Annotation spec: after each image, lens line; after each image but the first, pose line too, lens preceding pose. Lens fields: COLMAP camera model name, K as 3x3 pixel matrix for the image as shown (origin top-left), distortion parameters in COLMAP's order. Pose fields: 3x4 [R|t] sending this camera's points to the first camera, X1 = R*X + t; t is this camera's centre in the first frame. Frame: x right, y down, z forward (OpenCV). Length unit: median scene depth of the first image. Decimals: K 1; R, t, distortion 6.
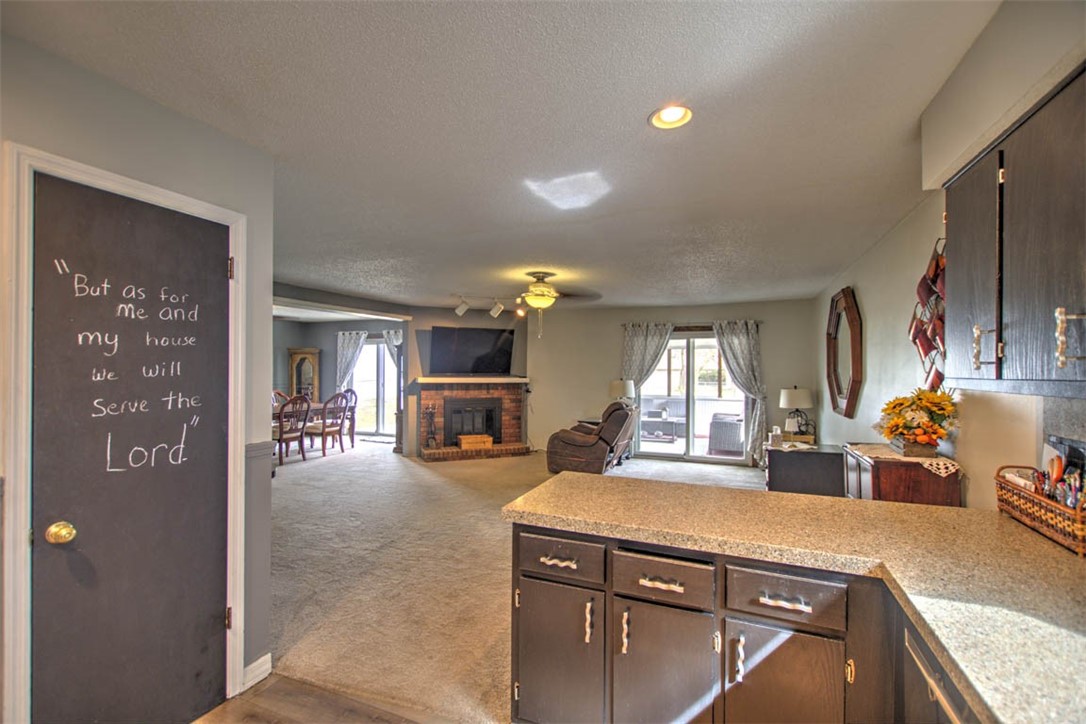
lens RADIAL K [[468.8, 0, 543.6], [0, 468.8, 366.7], [0, 0, 1]] dist [0.001198, -0.000154]
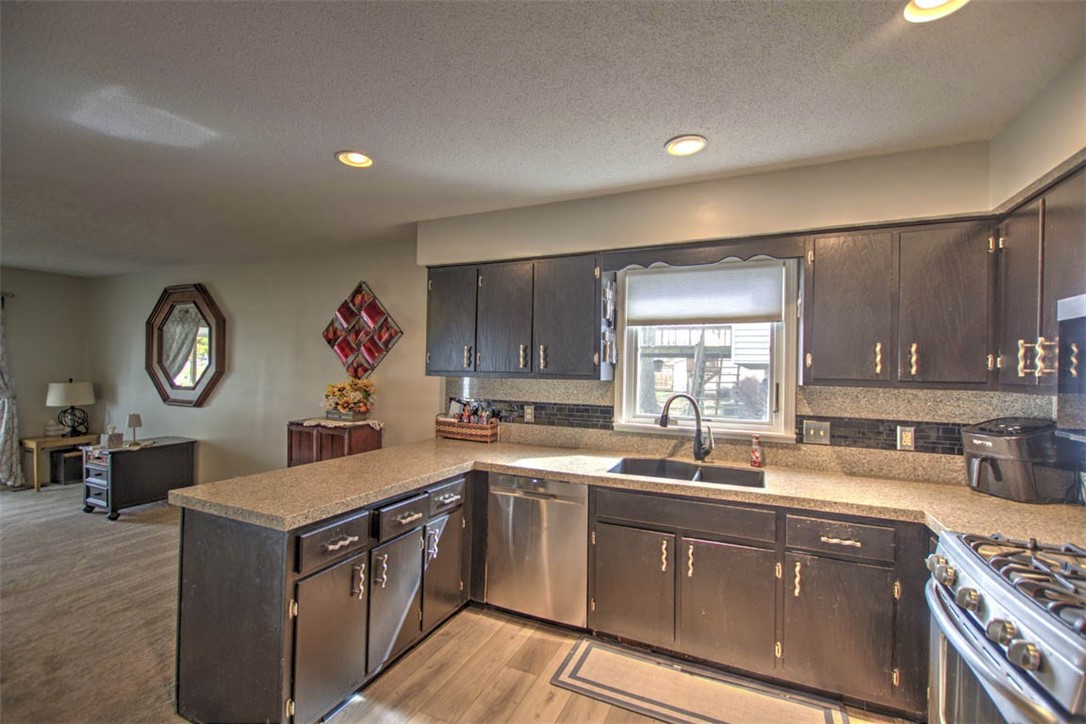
lens RADIAL K [[468.8, 0, 542.9], [0, 468.8, 365.2], [0, 0, 1]] dist [0.001198, -0.000154]
pose [[0.025321, 0.005066, 0.999667, -1.182548], [-0.024626, 0.999687, -0.004442, -0.001166], [-0.999376, -0.024505, 0.025438, 0.586780]]
